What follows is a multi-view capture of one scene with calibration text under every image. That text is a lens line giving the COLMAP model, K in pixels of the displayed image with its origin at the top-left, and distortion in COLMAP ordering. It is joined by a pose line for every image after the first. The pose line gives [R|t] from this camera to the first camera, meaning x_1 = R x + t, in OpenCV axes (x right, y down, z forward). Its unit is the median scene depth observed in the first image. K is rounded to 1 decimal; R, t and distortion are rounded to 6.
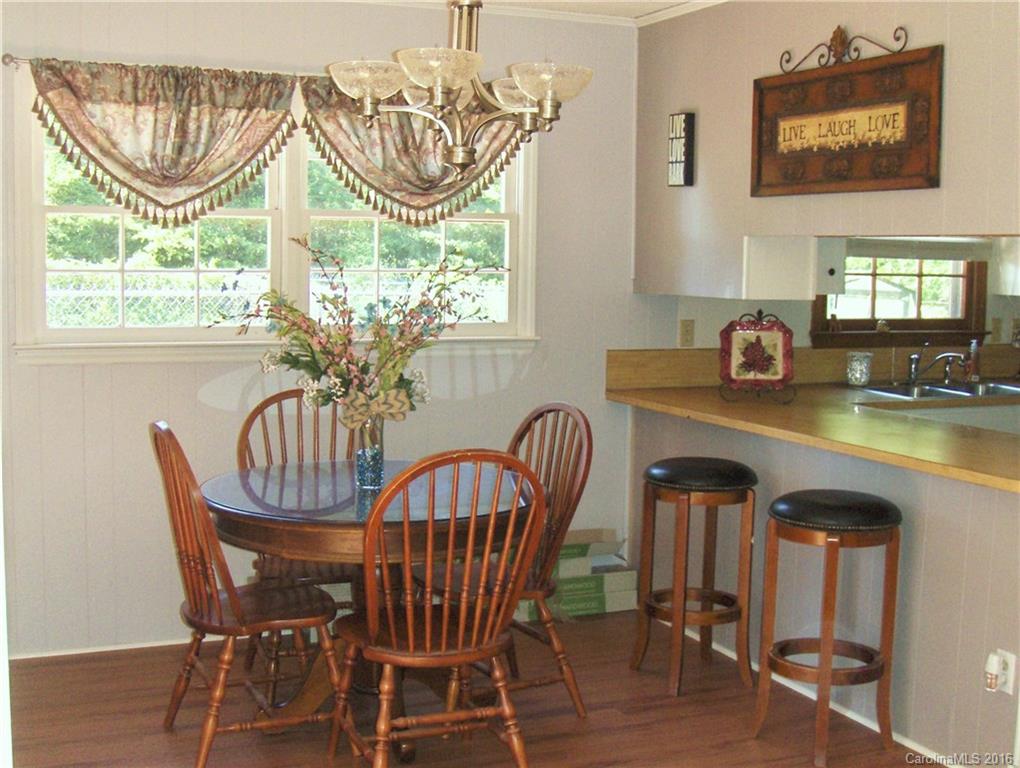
lens RADIAL K [[1381.0, 0, 510.0], [0, 1381.0, 384.0], [0, 0, 1]] dist [-0.051698, -0.012724]
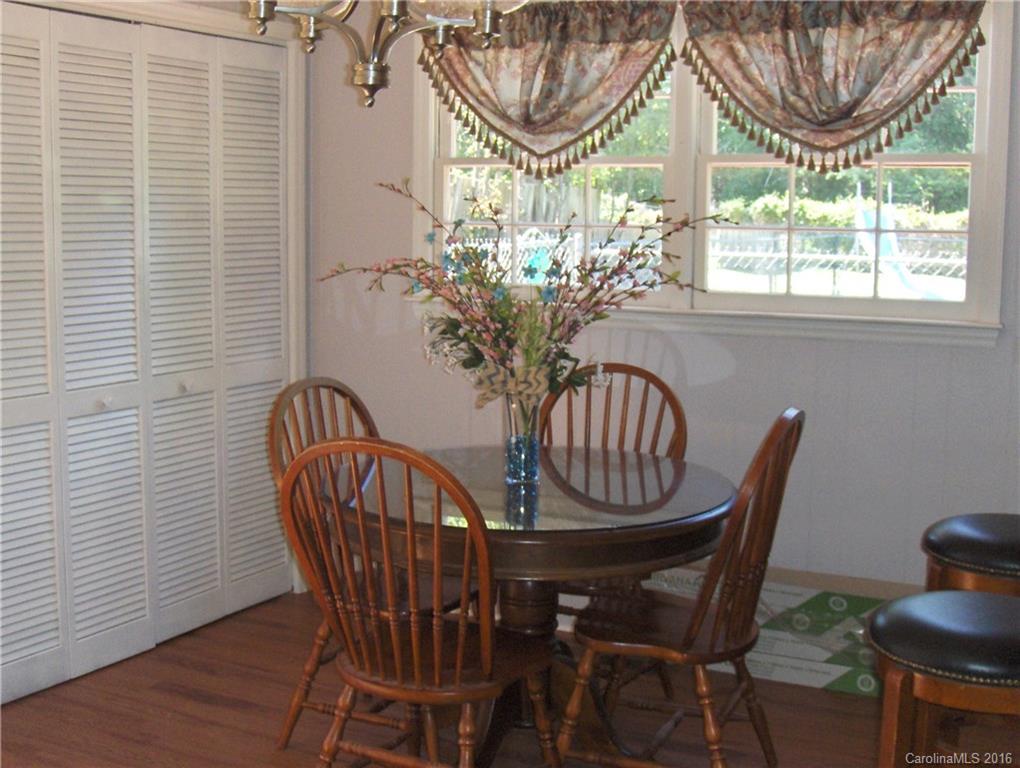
lens RADIAL K [[1381.0, 0, 510.0], [0, 1381.0, 384.0], [0, 0, 1]] dist [-0.051698, -0.012724]
pose [[0.620563, 0.096287, -0.778223, 0.477195], [-0.081054, 0.994993, 0.058474, -0.028392], [0.779956, 0.026791, 0.625260, 0.406915]]
